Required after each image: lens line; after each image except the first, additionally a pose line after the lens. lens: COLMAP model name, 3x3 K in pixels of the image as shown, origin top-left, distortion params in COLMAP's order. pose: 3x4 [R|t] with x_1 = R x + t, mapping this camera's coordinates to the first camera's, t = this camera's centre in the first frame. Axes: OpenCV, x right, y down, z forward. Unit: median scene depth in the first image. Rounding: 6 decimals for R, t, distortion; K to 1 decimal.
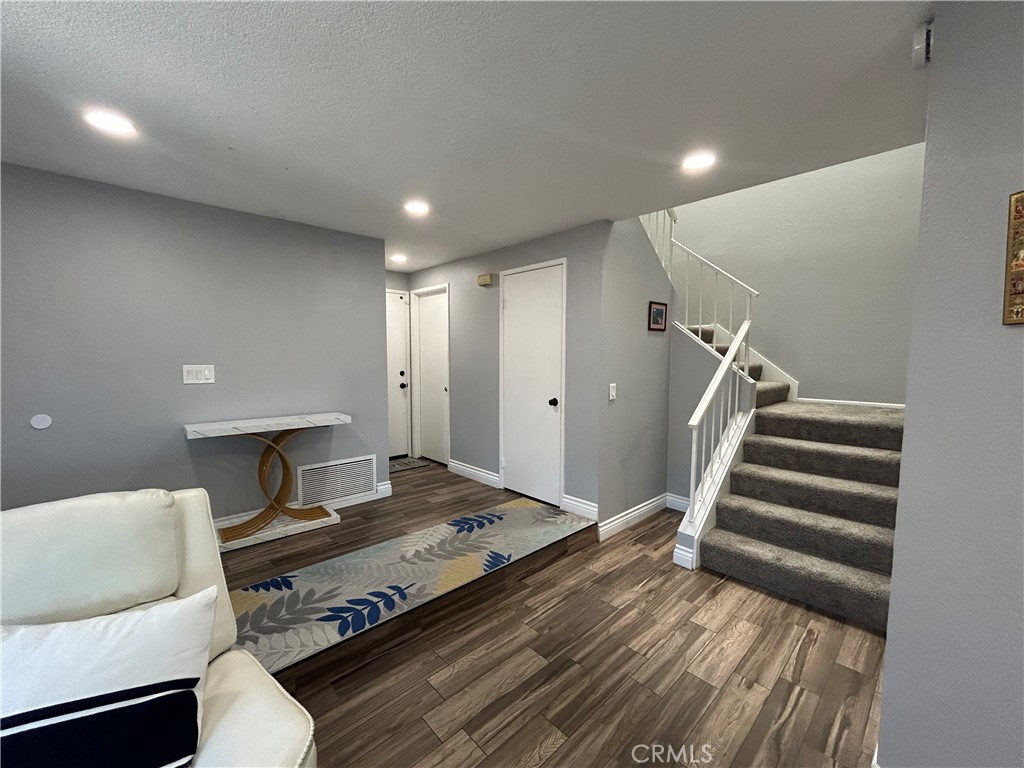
lens RADIAL K [[413.7, 0, 509.9], [0, 413.7, 386.0], [0, 0, 1]] dist [-0.000941, 0.000796]
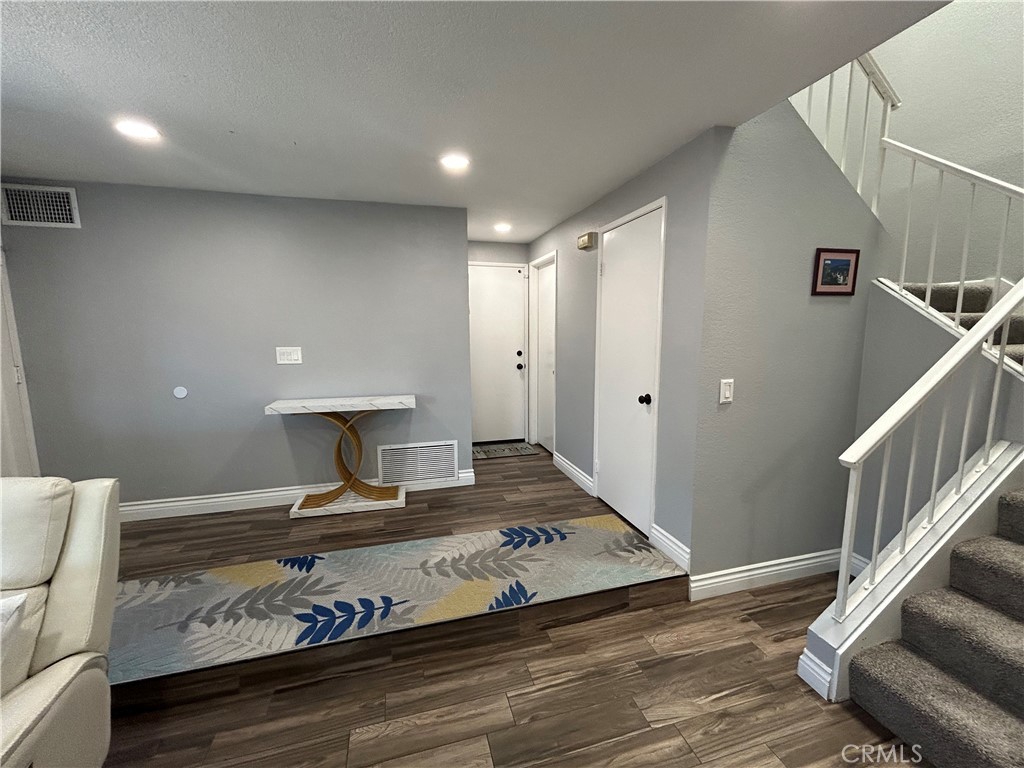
lens RADIAL K [[413.7, 0, 509.9], [0, 413.7, 386.0], [0, 0, 1]] dist [-0.000941, 0.000796]
pose [[0.886636, 0.053040, -0.459417, 0.253823], [-0.024478, 0.997391, 0.067908, -0.032583], [0.461820, -0.048965, 0.885621, 0.253461]]
